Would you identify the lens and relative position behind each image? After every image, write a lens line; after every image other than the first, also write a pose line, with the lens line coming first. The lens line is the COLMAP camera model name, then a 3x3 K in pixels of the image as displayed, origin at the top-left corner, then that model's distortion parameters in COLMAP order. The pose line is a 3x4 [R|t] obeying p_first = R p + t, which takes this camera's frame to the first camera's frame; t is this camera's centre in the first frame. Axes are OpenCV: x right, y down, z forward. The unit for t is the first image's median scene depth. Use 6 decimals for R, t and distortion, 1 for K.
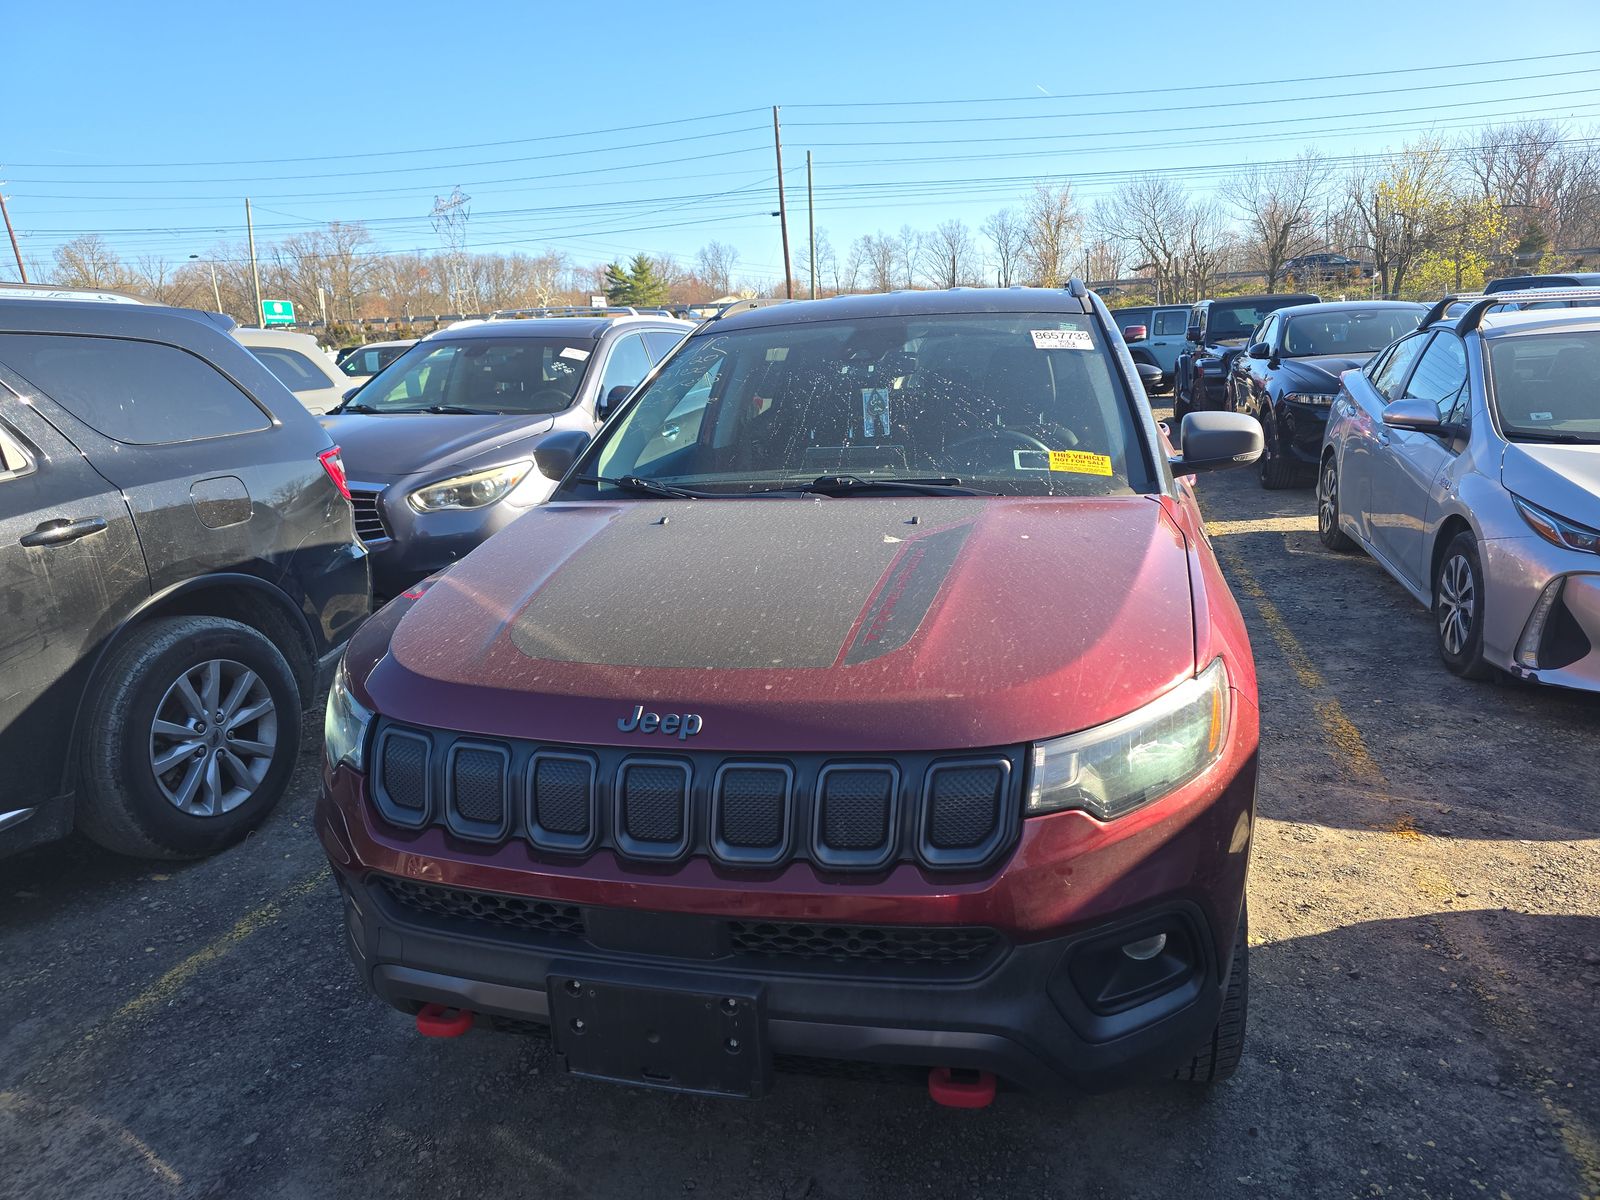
lens RADIAL K [[1088.8, 0, 800.0], [0, 1088.8, 600.0], [0, 0, 1]] dist [0.047855, -0.038130]
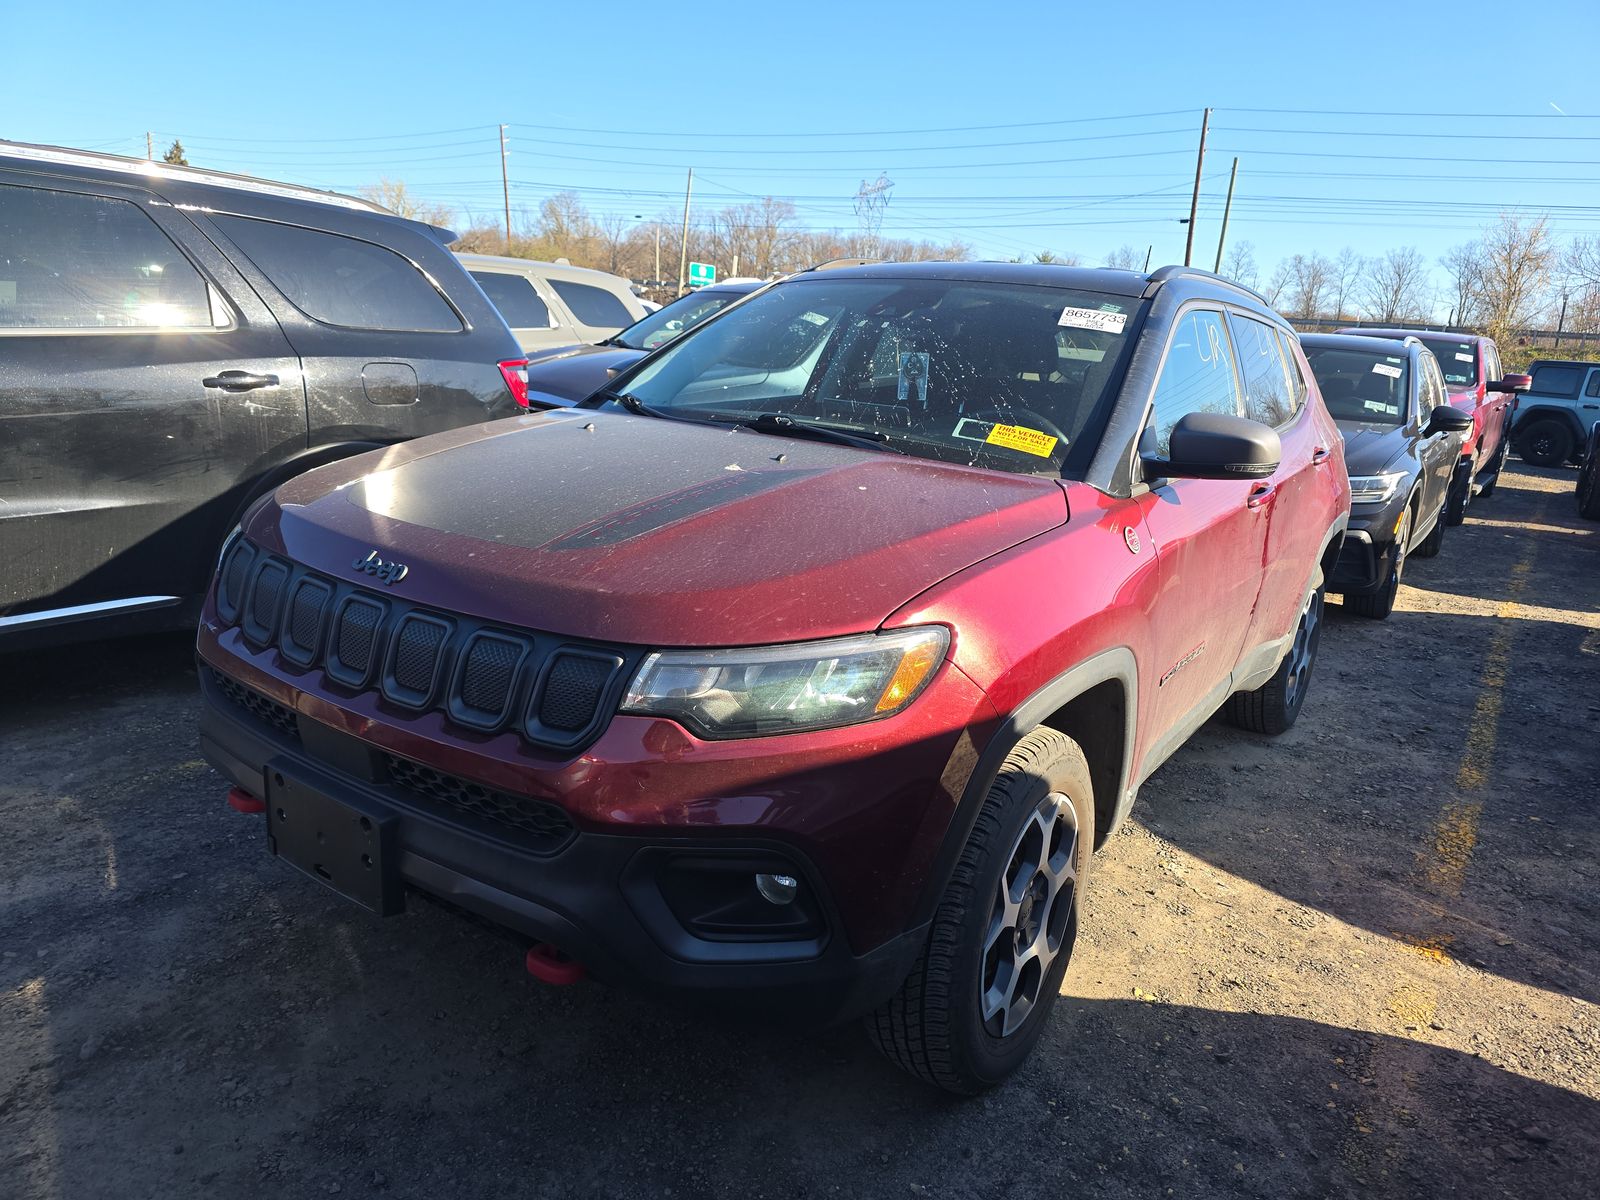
lens RADIAL K [[1086.2, 0, 800.0], [0, 1086.2, 600.0], [0, 0, 1]] dist [0.056624, -0.053522]
pose [[0.931017, 0.195880, -0.307958, 0.334571], [-0.194818, 0.980232, 0.034514, 0.012999], [0.308631, 0.027863, 0.950774, 0.040312]]
